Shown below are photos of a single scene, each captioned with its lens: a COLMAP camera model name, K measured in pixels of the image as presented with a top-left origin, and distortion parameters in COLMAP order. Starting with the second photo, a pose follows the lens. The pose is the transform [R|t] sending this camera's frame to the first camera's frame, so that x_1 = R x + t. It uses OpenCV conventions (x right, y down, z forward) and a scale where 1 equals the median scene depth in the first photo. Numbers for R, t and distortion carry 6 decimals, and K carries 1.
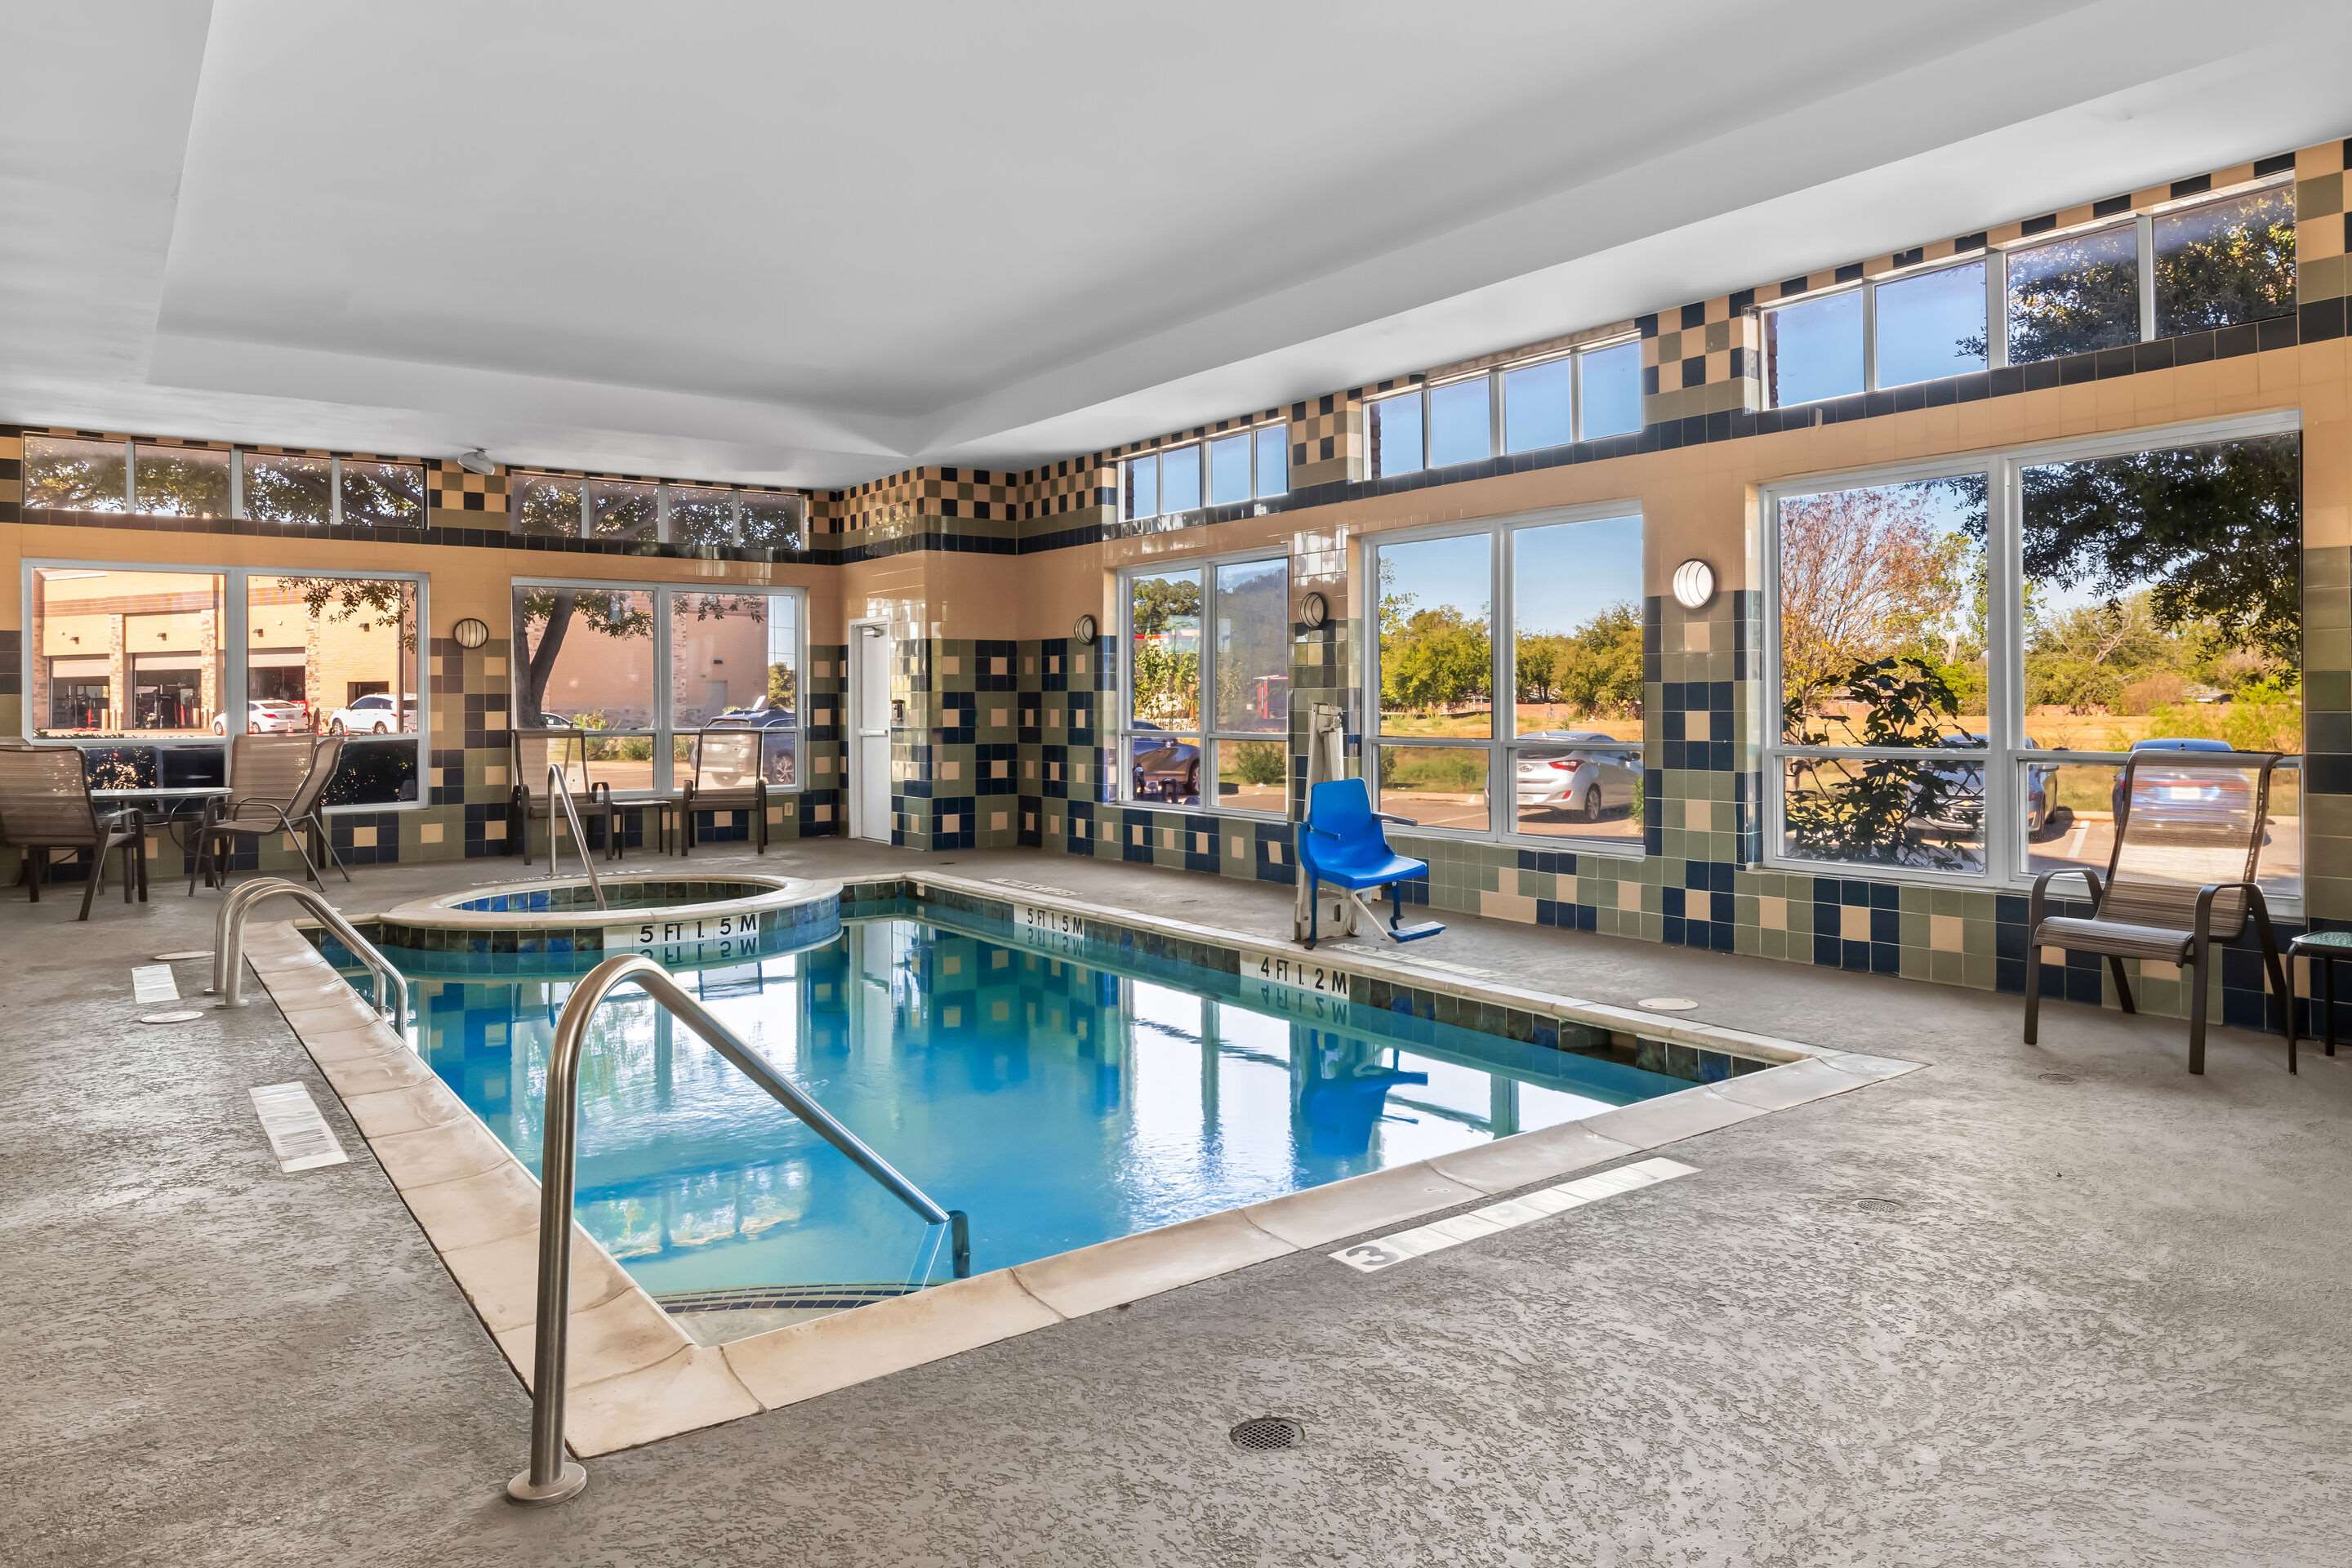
lens RADIAL K [[1128.5, 0, 1174.5], [0, 1128.5, 719.4], [0, 0, 1]] dist [0.000581, 0.000116]
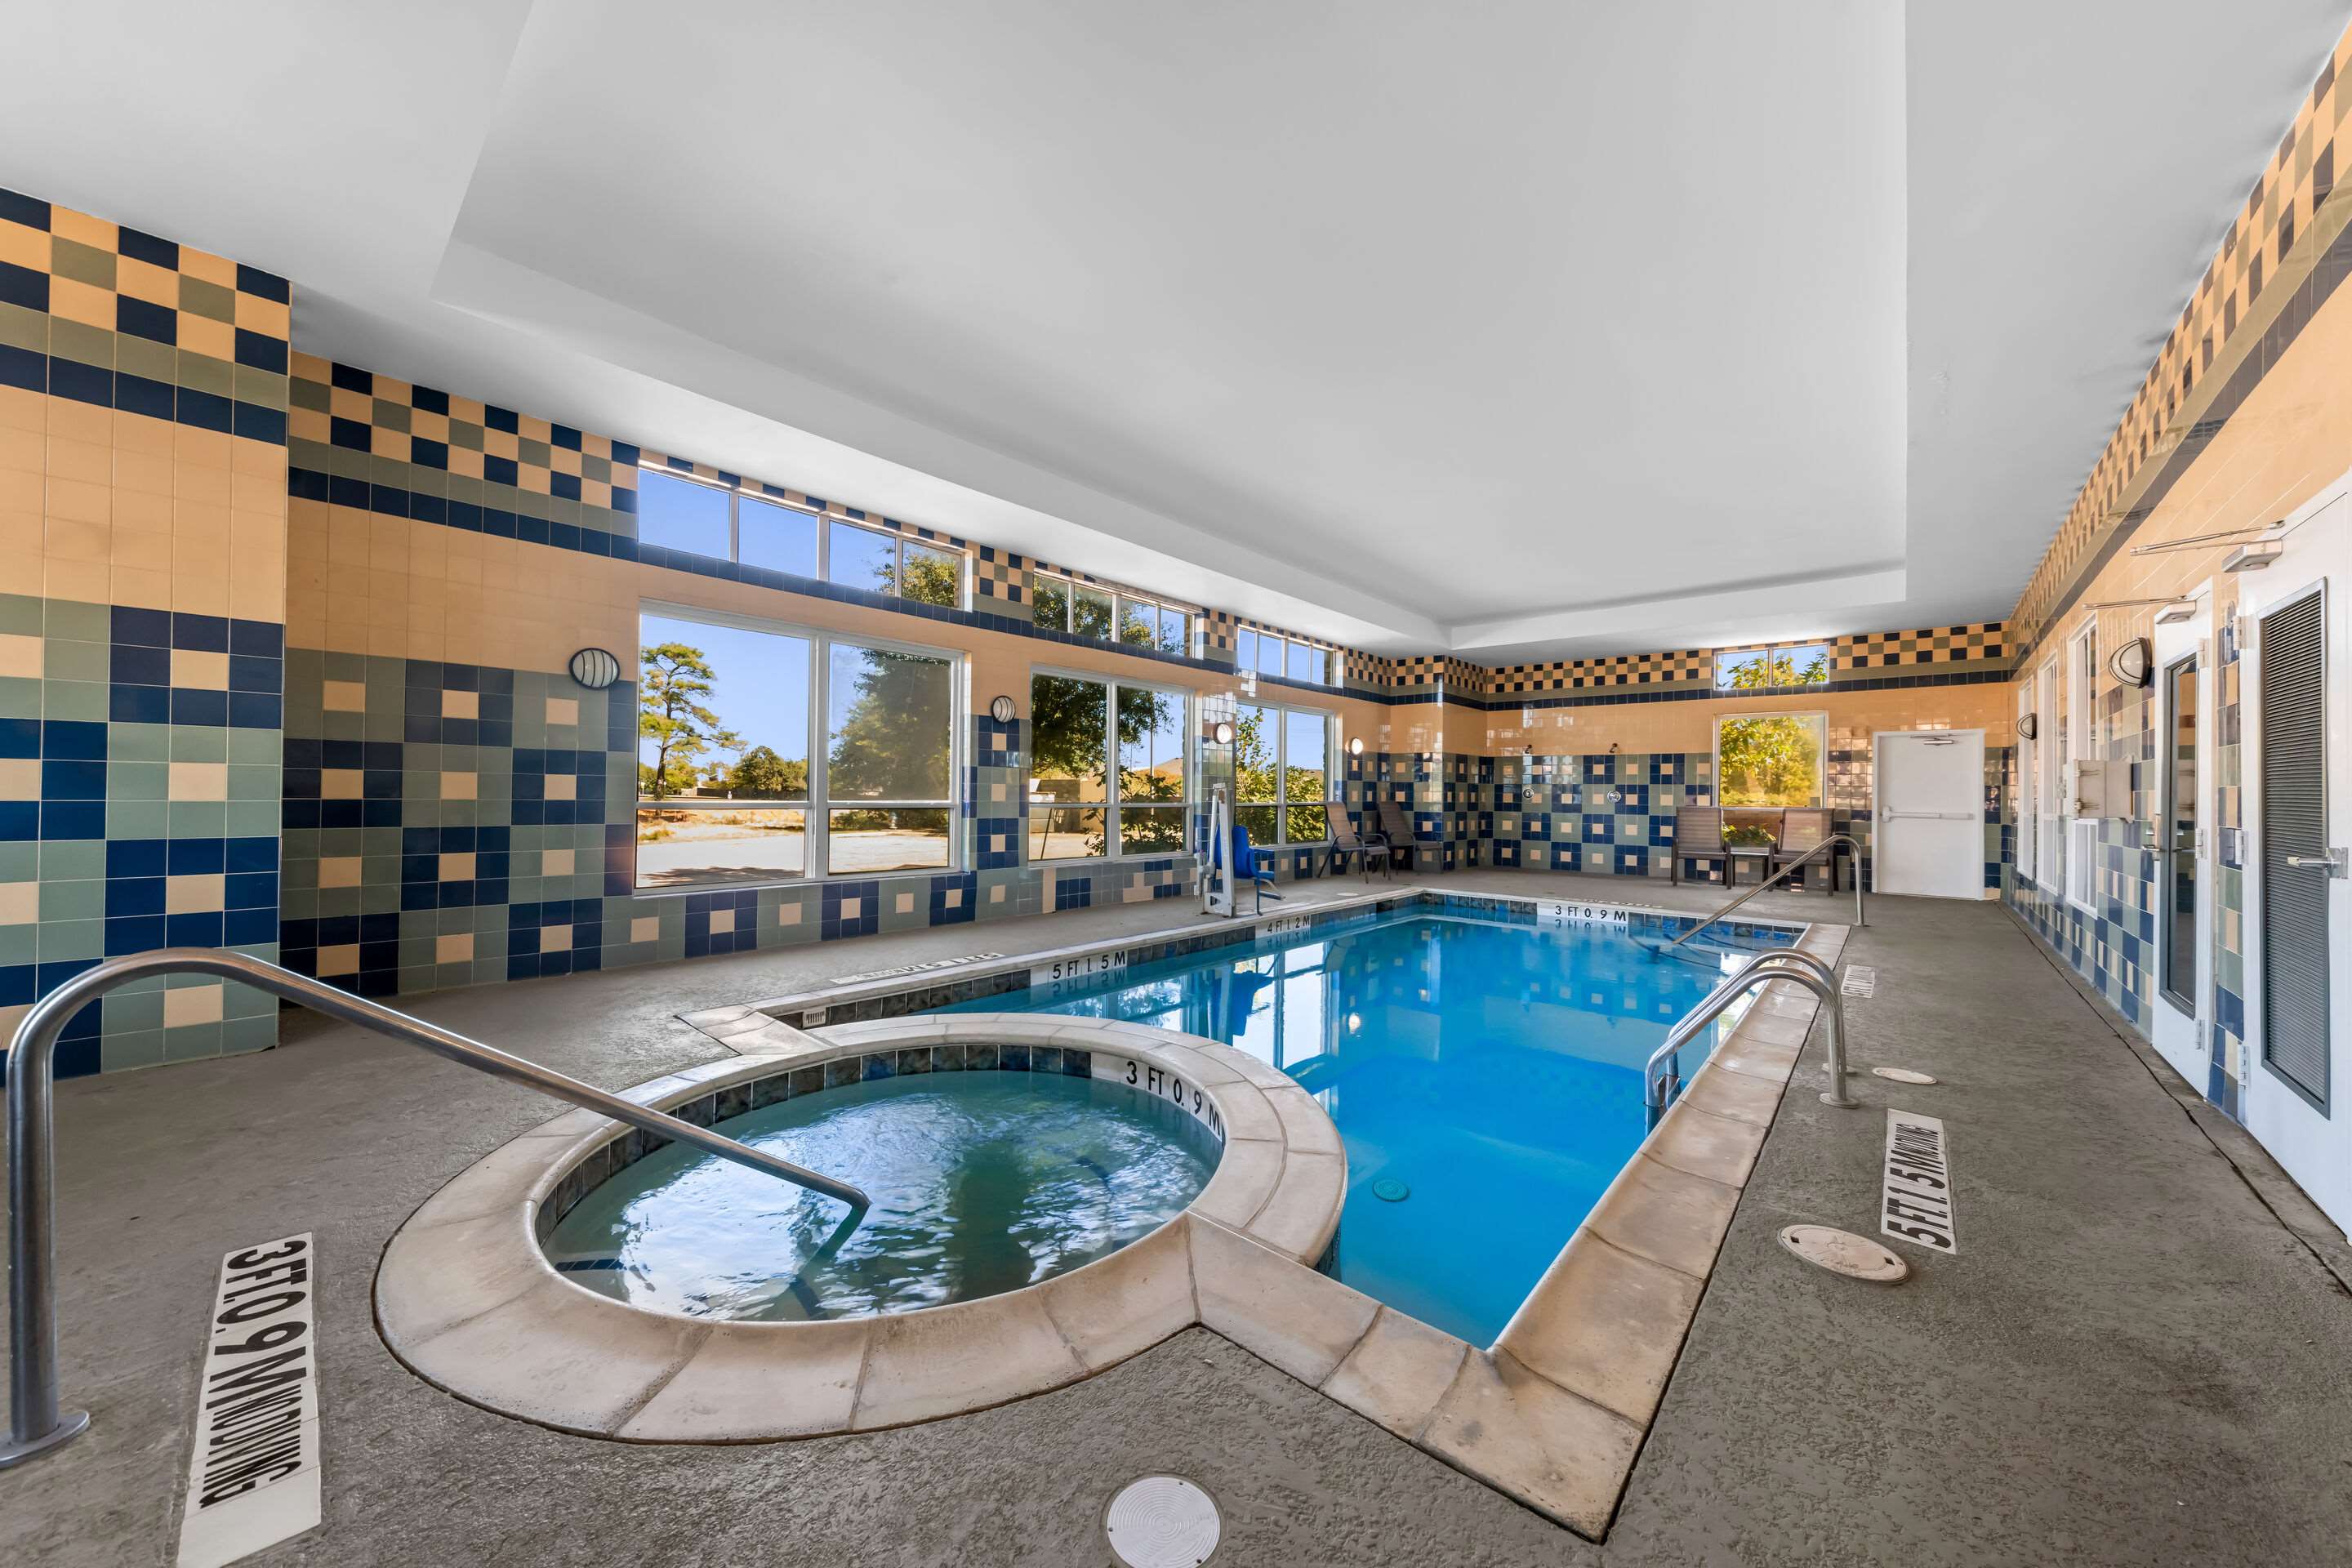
lens RADIAL K [[803.0, 0, 1176.0], [0, 803.0, 784.0], [0, 0, 1]] dist [-0.000565, -0.000046]
pose [[-0.066667, 0.002073, 0.997773, -1.059651], [-0.012143, 0.999922, -0.002889, -0.009894], [-0.997701, -0.012308, -0.066637, 1.081001]]
